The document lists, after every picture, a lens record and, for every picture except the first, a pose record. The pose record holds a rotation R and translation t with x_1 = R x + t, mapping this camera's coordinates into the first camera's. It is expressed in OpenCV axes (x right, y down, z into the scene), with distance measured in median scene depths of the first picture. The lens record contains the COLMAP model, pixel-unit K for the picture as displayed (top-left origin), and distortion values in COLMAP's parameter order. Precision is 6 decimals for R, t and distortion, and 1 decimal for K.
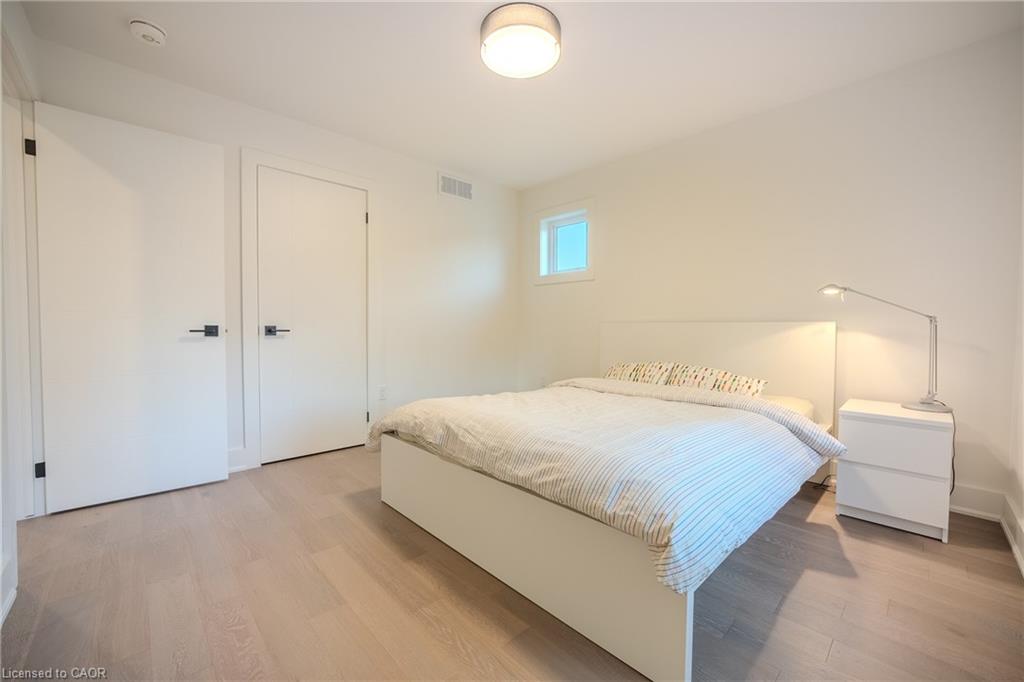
lens RADIAL K [[416.3, 0, 510.6], [0, 416.3, 335.8], [0, 0, 1]] dist [-0.001579, -0.000079]
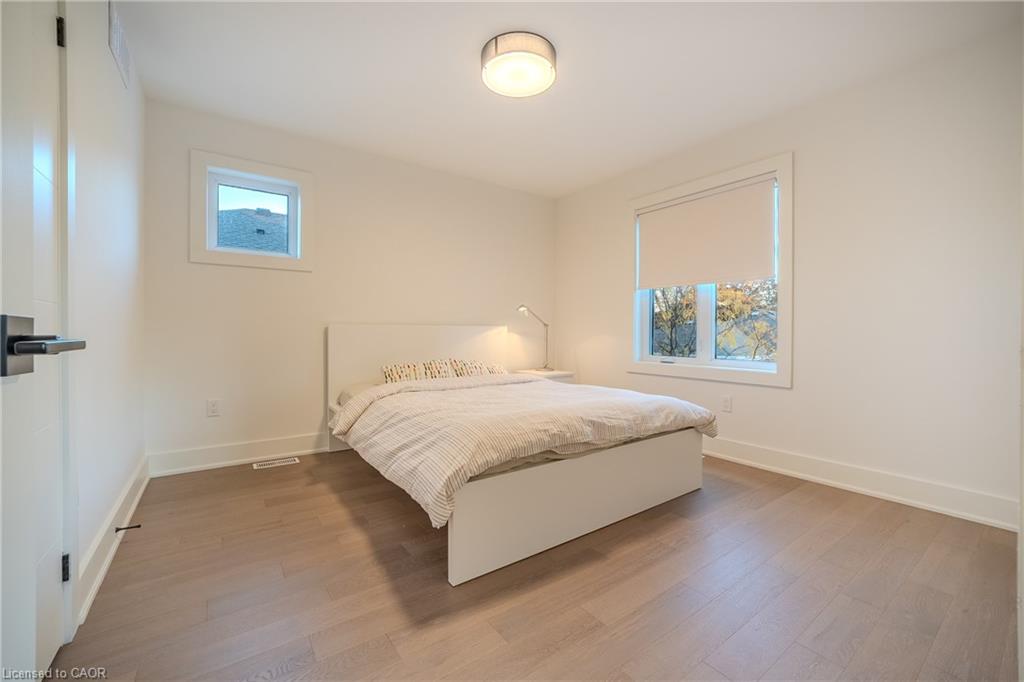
lens RADIAL K [[416.3, 0, 512.2], [0, 416.3, 337.2], [0, 0, 1]] dist [-0.001579, -0.000079]
pose [[0.122023, -0.019654, 0.992333, -1.236587], [0.016368, 0.999708, 0.017787, -0.025360], [-0.992392, 0.014072, 0.122309, 1.054376]]
